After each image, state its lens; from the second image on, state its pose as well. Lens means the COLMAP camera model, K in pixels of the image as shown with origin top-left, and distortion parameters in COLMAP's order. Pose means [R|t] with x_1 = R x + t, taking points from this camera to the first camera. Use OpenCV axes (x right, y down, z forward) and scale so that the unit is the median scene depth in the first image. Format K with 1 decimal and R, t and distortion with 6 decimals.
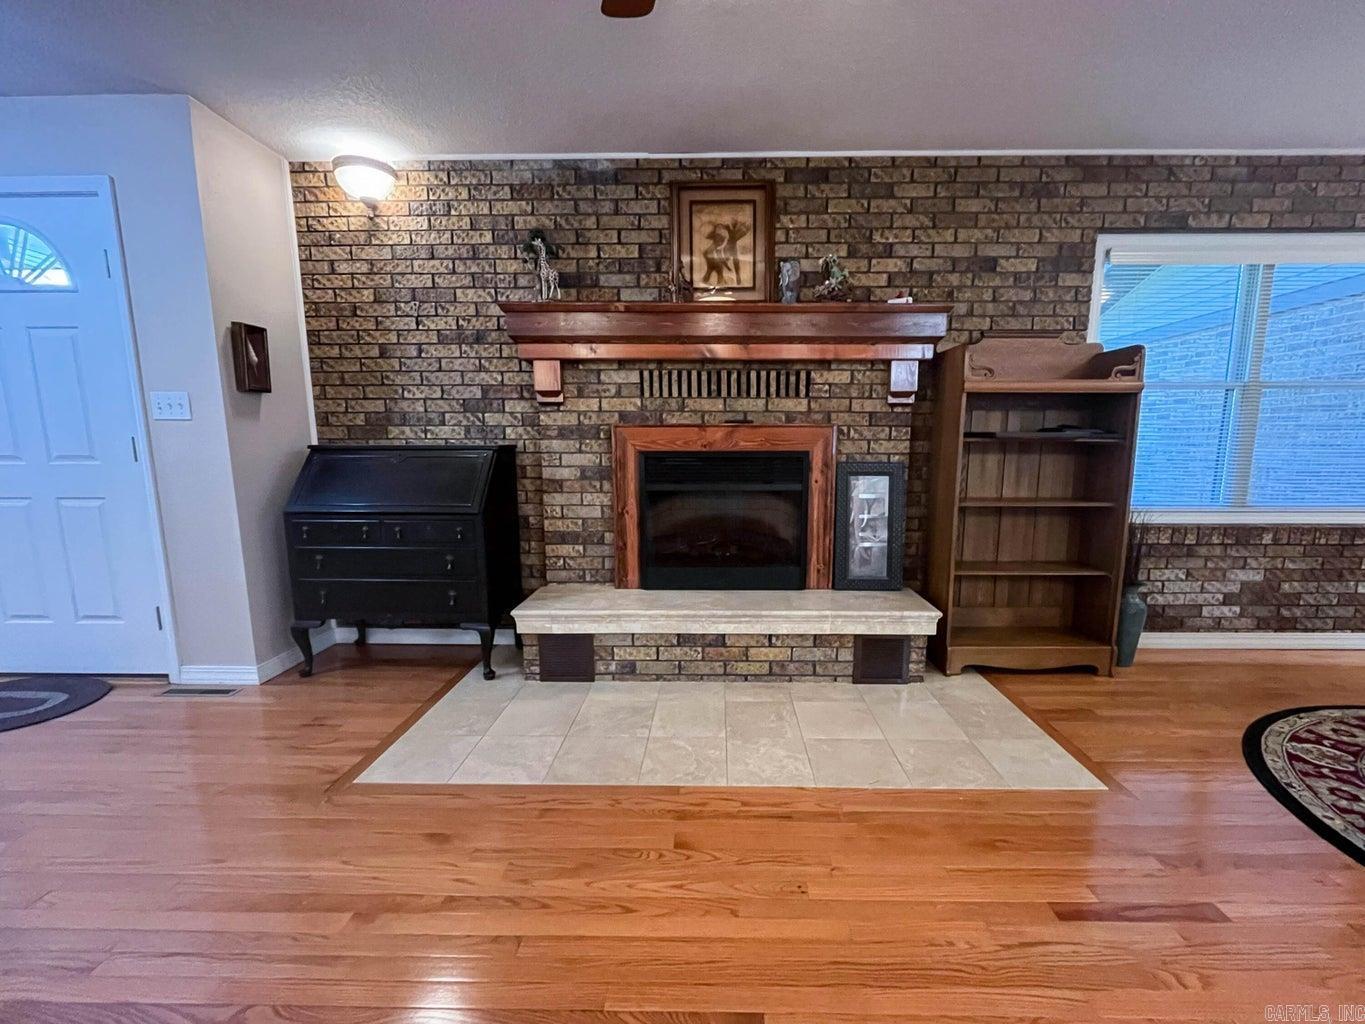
lens RADIAL K [[582.6, 0, 691.0], [0, 582.6, 534.7], [0, 0, 1]] dist [0.001176, -0.000010]
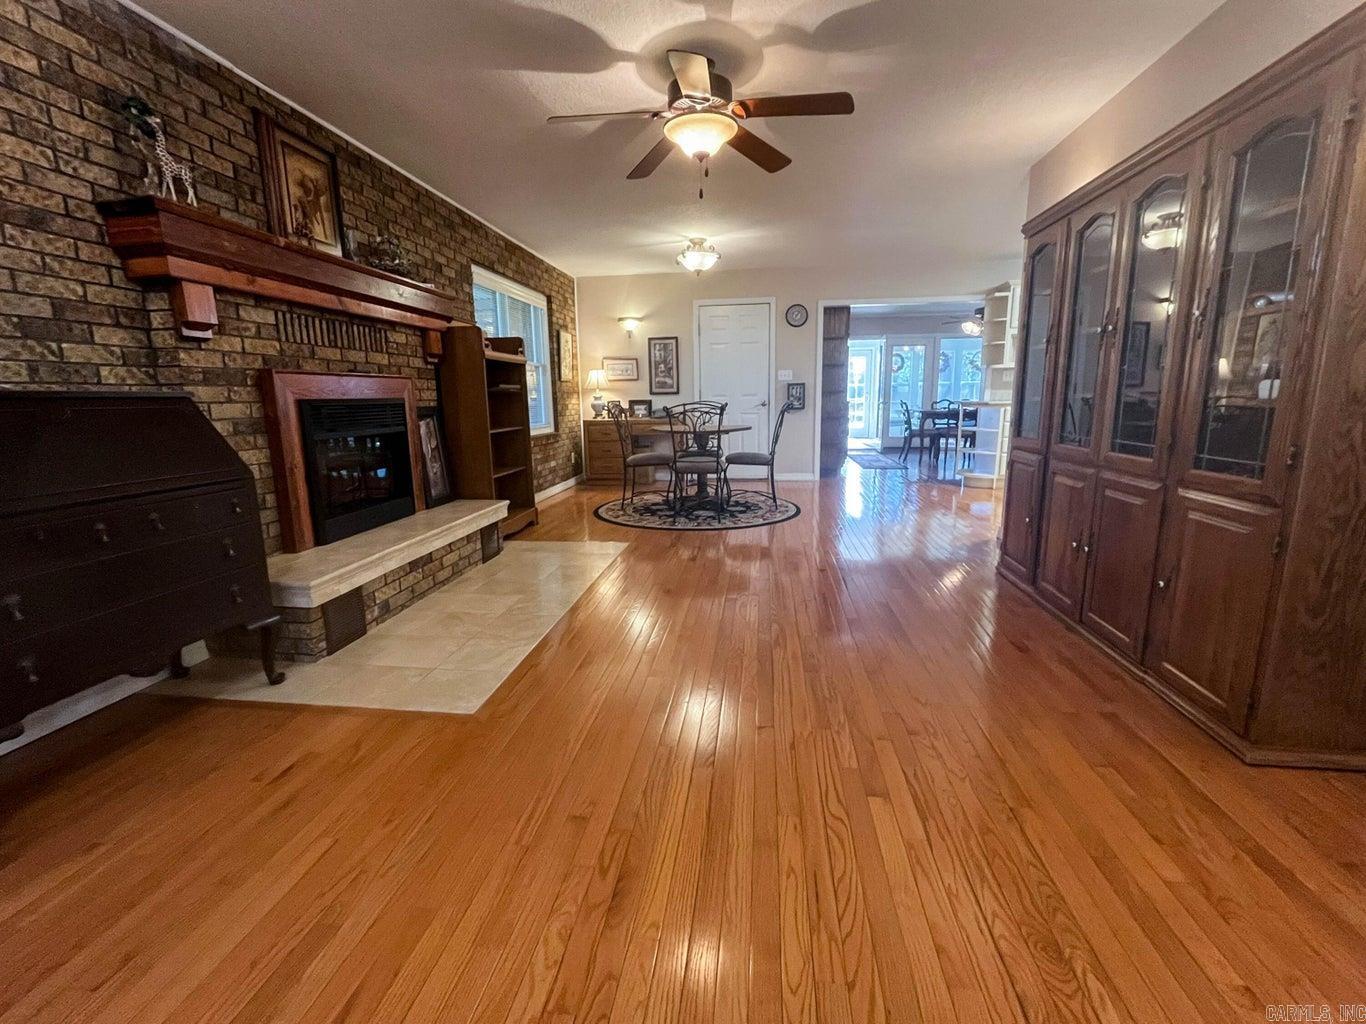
lens RADIAL K [[612.2, 0, 683.0], [0, 612.2, 512.0], [0, 0, 1]] dist [-0.000759, -0.000223]
pose [[0.118811, -0.186586, 0.975228, -0.999942], [0.167110, 0.971932, 0.165596, -0.026909], [-0.978753, 0.143295, 0.146656, 0.275396]]
